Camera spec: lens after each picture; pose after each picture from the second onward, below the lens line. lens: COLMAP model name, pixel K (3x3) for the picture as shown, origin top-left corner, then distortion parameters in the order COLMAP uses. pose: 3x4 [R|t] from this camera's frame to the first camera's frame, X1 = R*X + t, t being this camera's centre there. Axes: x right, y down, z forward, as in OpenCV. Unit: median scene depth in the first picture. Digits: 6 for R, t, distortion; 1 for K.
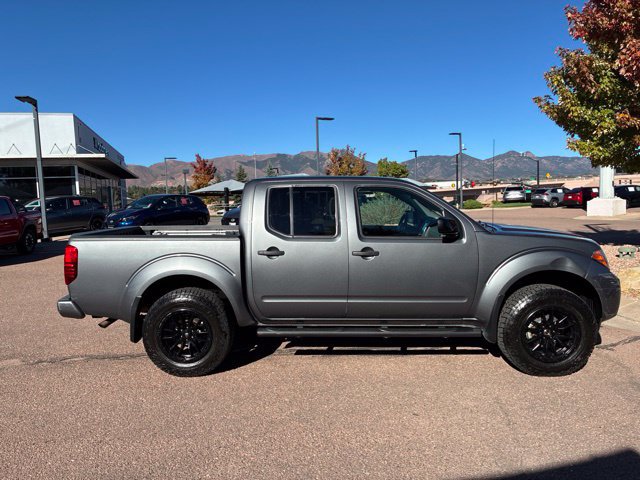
lens RADIAL K [[487.3, 0, 310.1], [0, 487.3, 246.7], [0, 0, 1]] dist [0.046975, -0.061986]
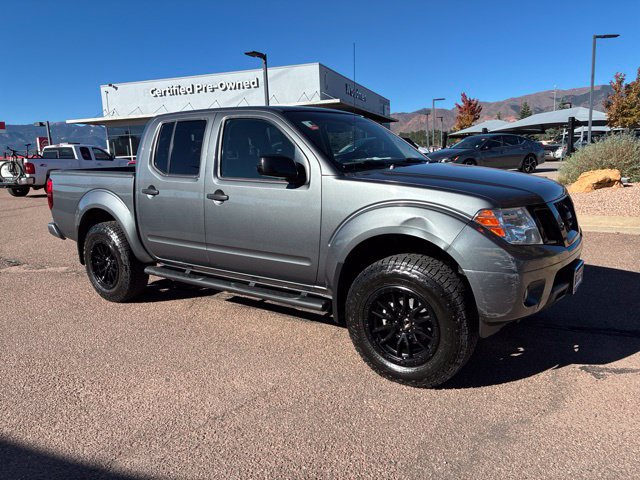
lens RADIAL K [[487.3, 0, 318.0], [0, 487.3, 239.4], [0, 0, 1]] dist [0.046975, -0.061986]
pose [[0.827433, 0.100076, -0.552576, 0.153792], [-0.045570, 0.992713, 0.111551, -0.003225], [0.559713, -0.067120, 0.825964, 0.076433]]
